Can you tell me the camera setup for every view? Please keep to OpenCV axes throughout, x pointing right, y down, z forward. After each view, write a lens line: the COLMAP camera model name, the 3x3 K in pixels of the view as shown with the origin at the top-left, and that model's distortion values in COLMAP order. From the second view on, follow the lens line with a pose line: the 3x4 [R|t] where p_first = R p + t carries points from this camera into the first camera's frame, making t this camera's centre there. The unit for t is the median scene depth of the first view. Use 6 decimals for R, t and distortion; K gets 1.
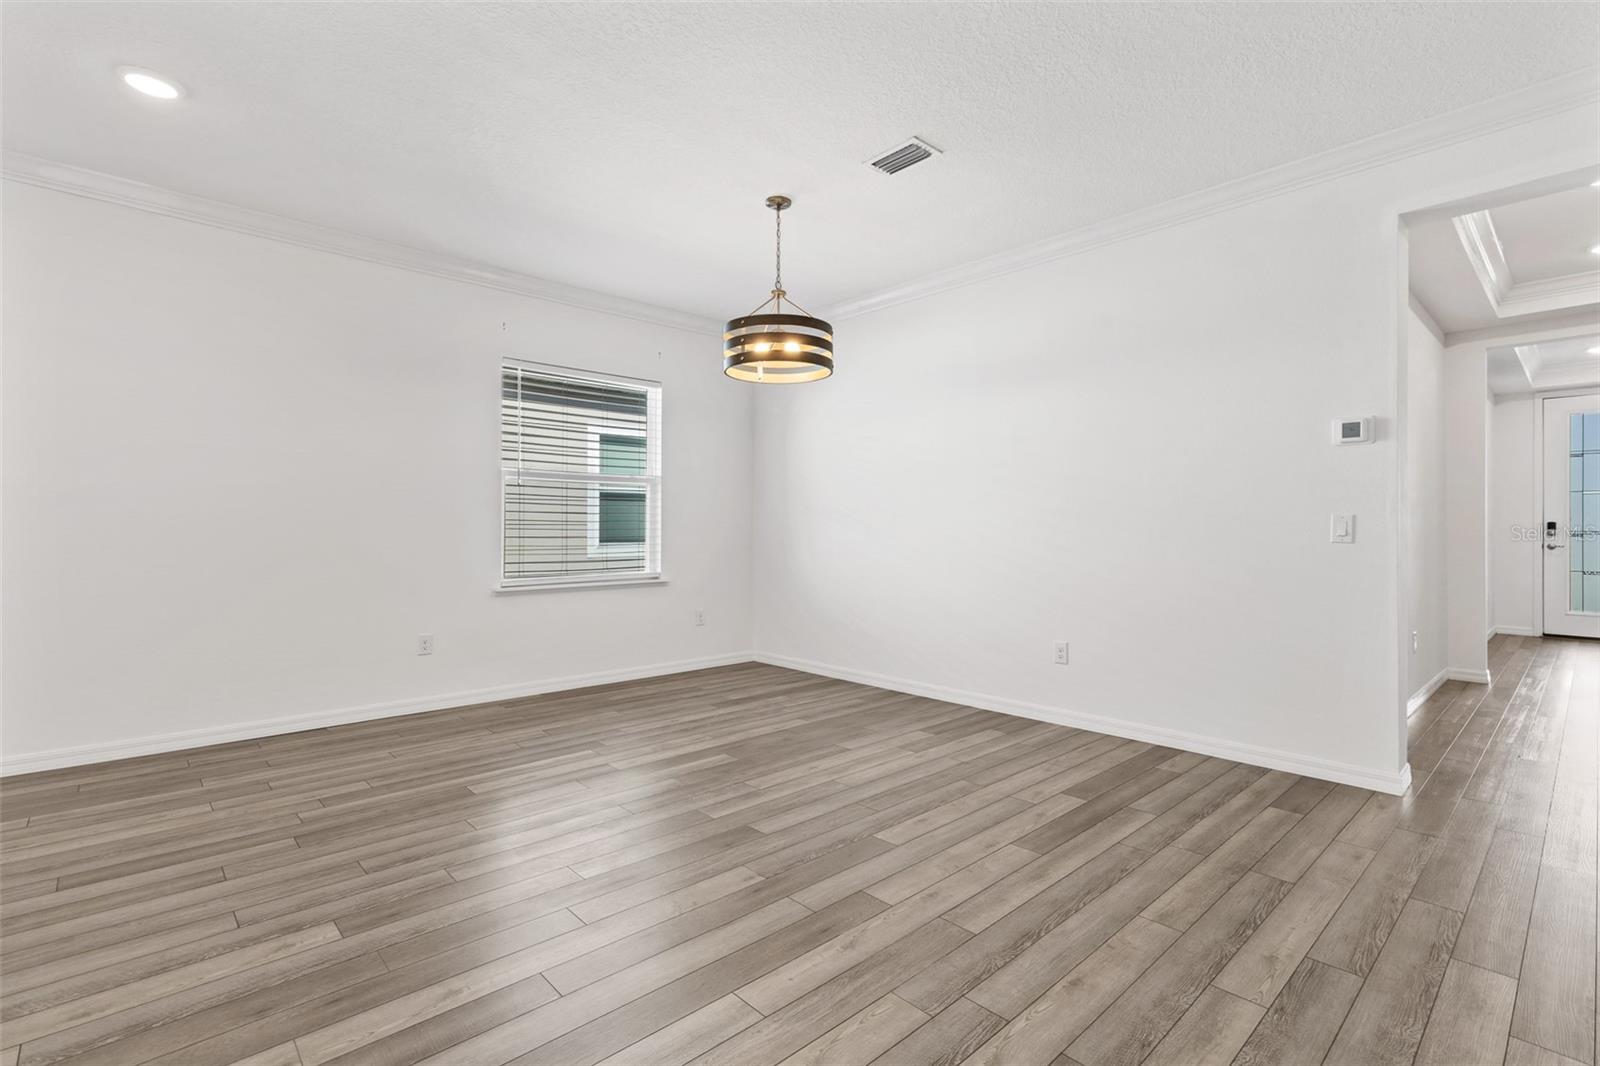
lens RADIAL K [[748.2, 0, 806.7], [0, 748.2, 531.3], [0, 0, 1]] dist [-0.001072, 0.002105]
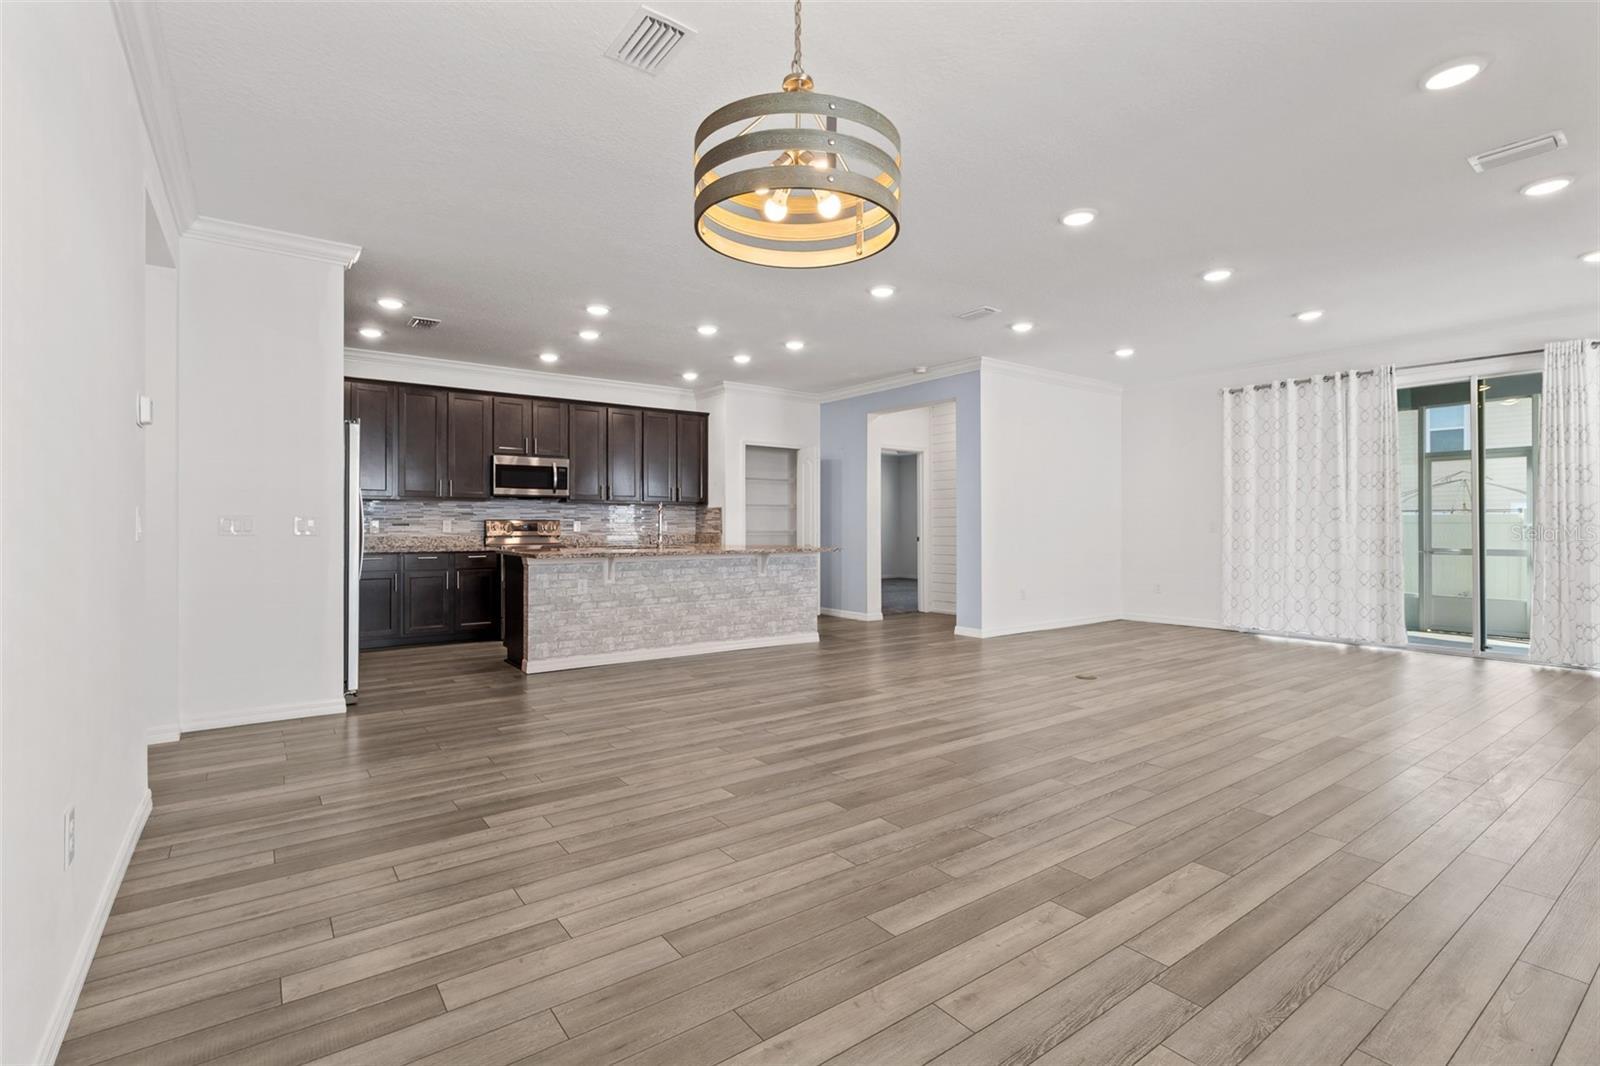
lens RADIAL K [[748.2, 0, 812.2], [0, 748.2, 518.1], [0, 0, 1]] dist [-0.001072, 0.002105]
pose [[-0.994713, 0.000044, 0.102695, -0.105472], [-0.000870, 0.999960, -0.008859, -0.003257], [-0.102691, -0.008901, -0.994673, 1.554590]]
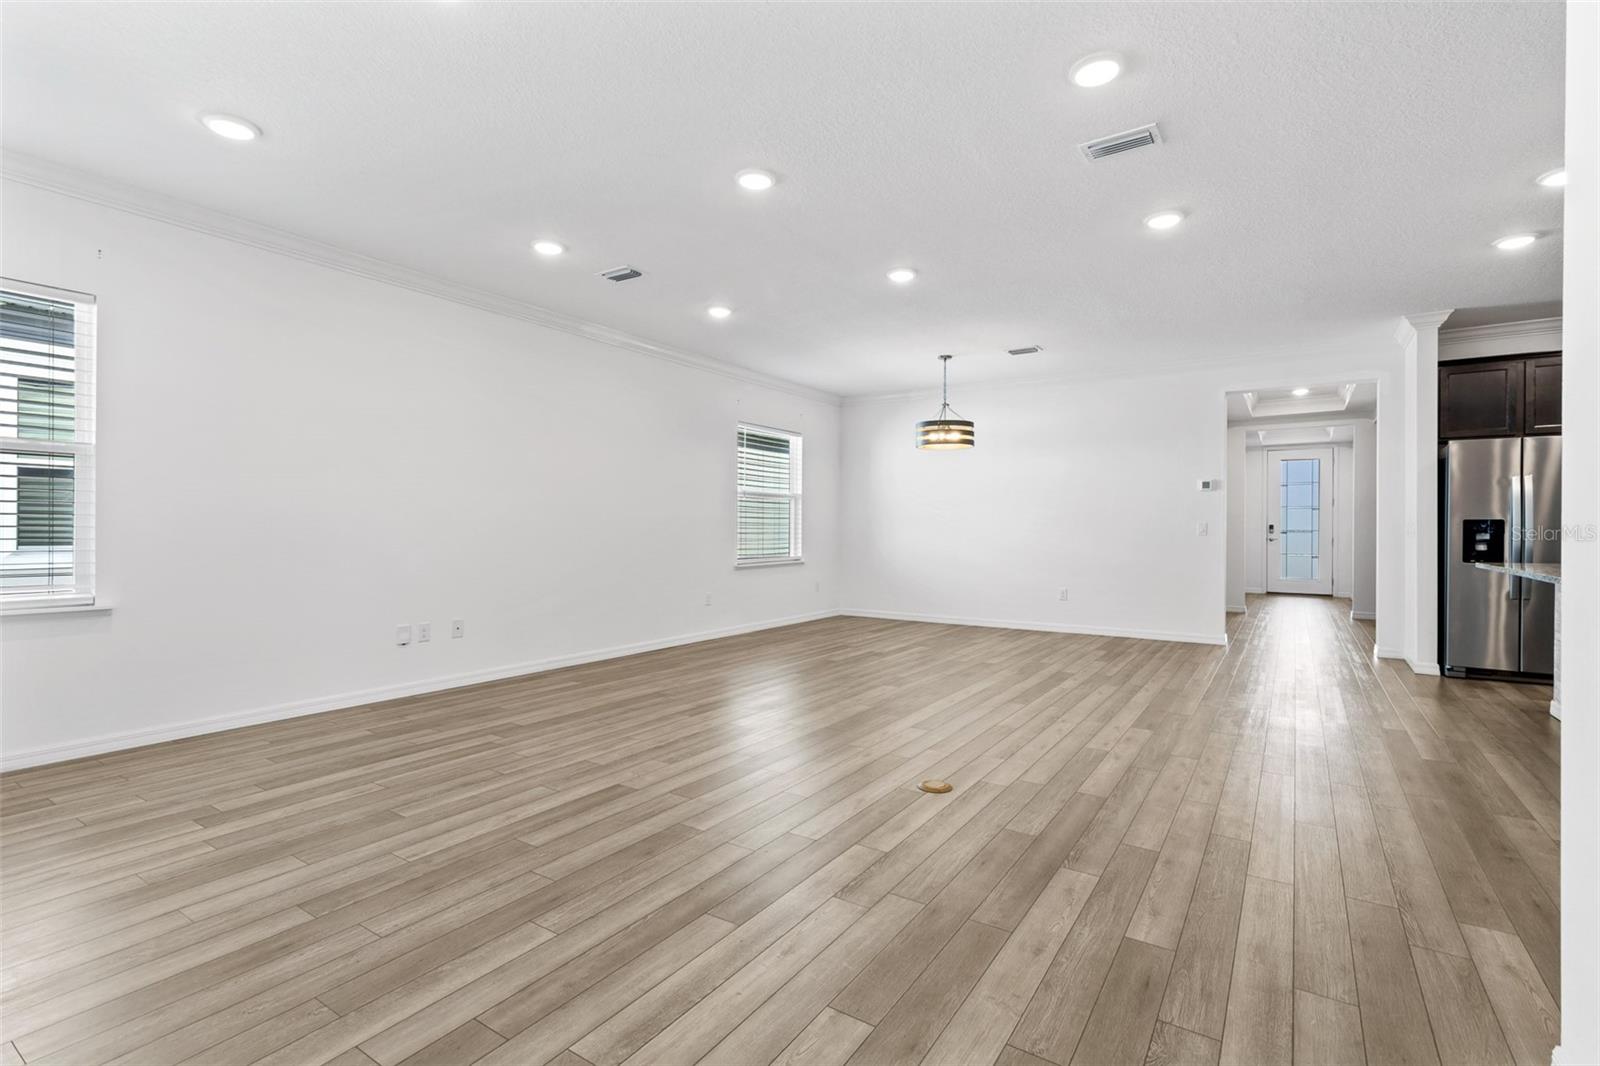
lens RADIAL K [[748.2, 0, 812.4], [0, 748.2, 528.1], [0, 0, 1]] dist [-0.001072, 0.002105]
pose [[0.971058, 0.001520, 0.238841, -0.838528], [-0.001076, 0.999997, -0.001991, -0.000040], [-0.238843, 0.001676, 0.971057, -0.788142]]
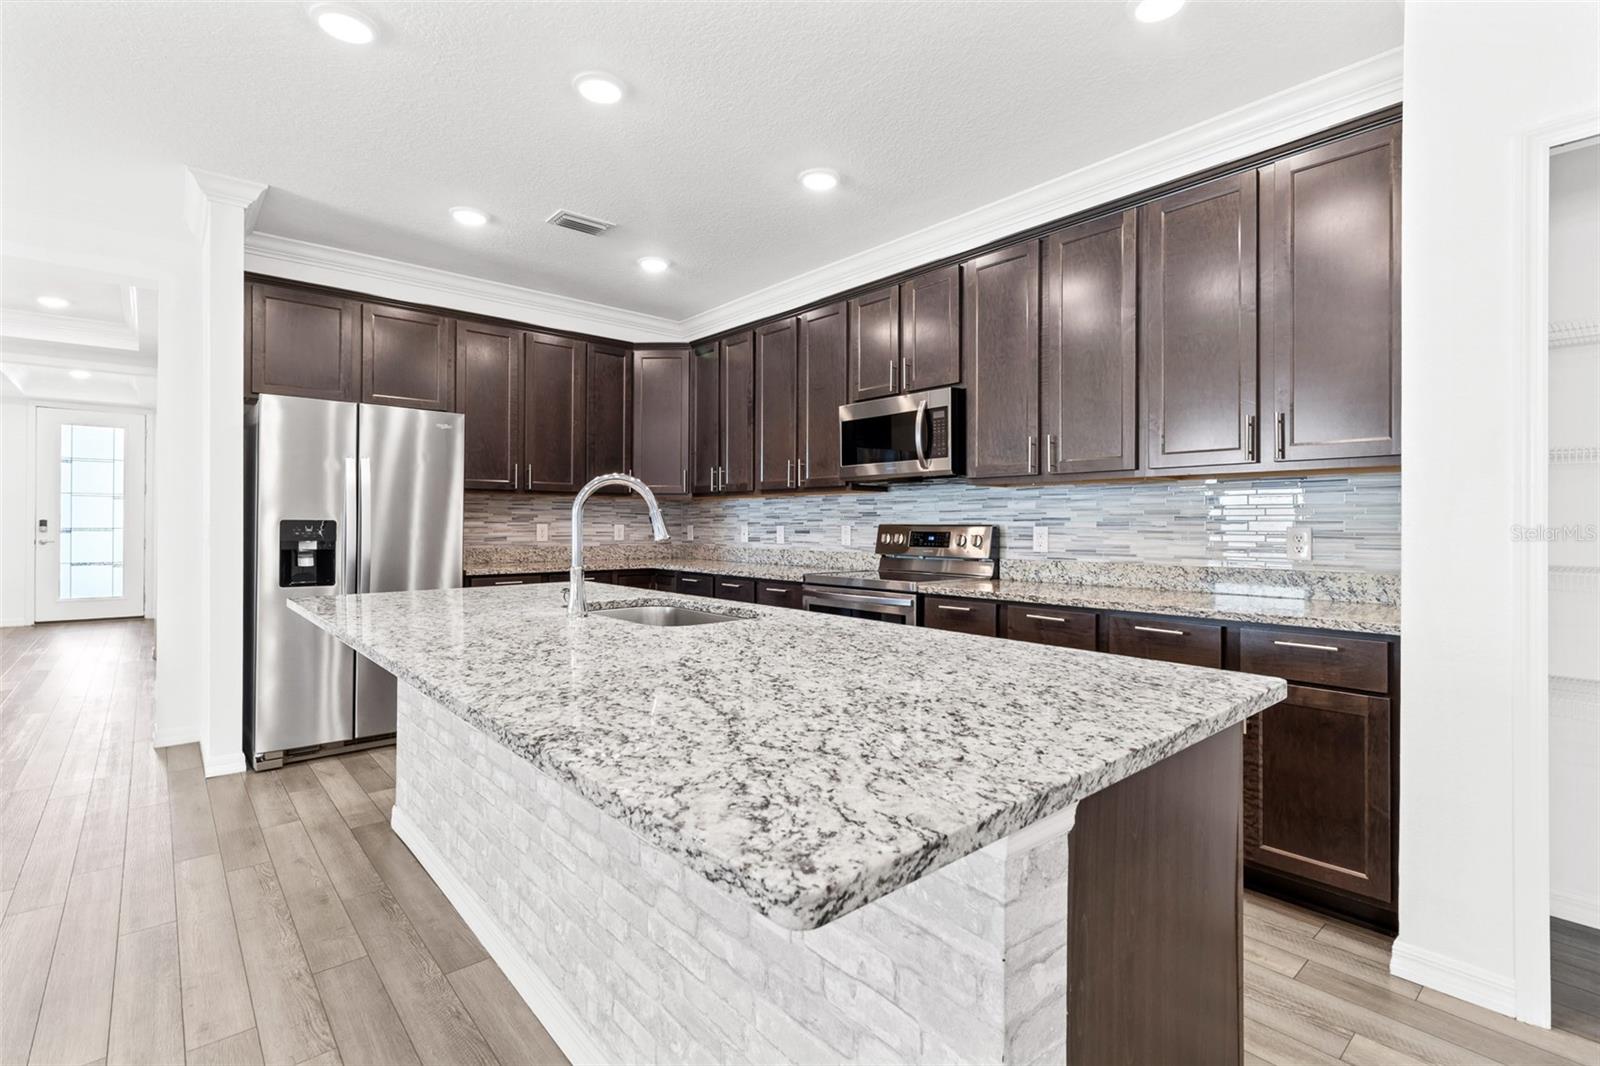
lens RADIAL K [[748.2, 0, 812.5], [0, 748.2, 524.1], [0, 0, 1]] dist [-0.001072, 0.002105]
pose [[0.030479, -0.001088, 0.999535, -0.148844], [-0.000873, 0.999999, 0.001115, -0.018429], [-0.999535, -0.000907, 0.030478, -0.352549]]
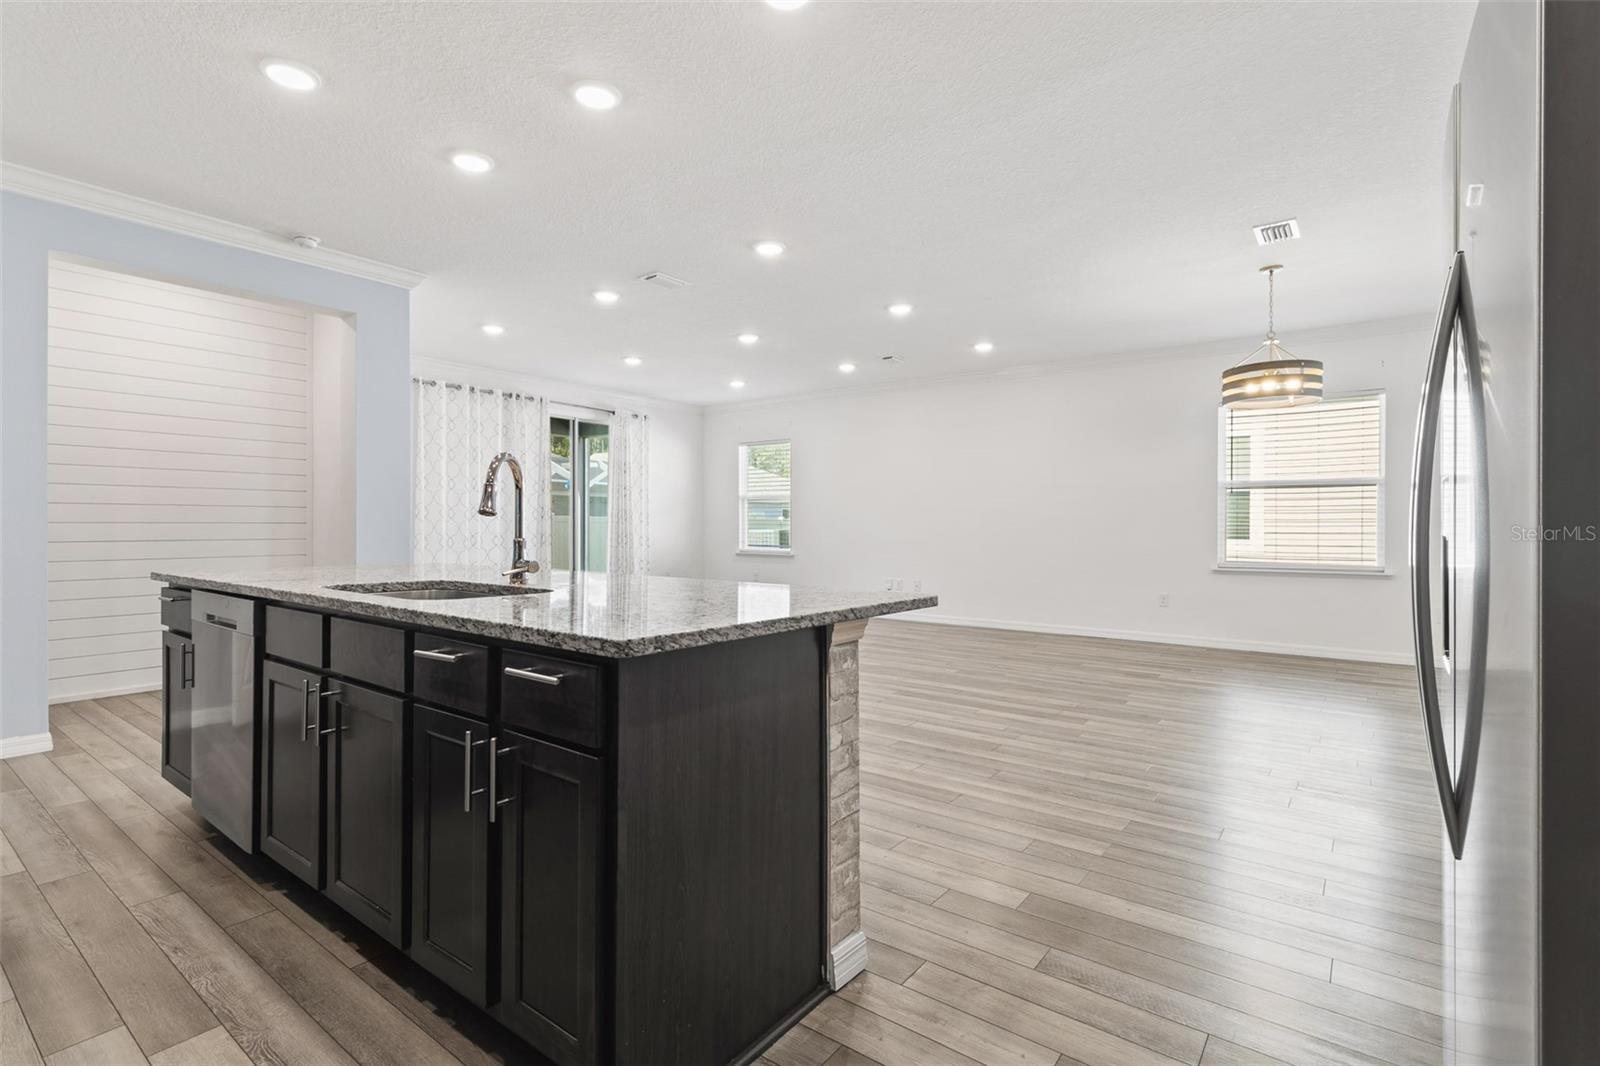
lens RADIAL K [[748.2, 0, 797.4], [0, 748.2, 528.9], [0, 0, 1]] dist [-0.001072, 0.002105]
pose [[0.167149, 0.004692, -0.985921, 1.105994], [-0.005575, 0.999977, 0.003814, 0.002204], [0.985916, 0.004859, 0.167171, -0.018431]]
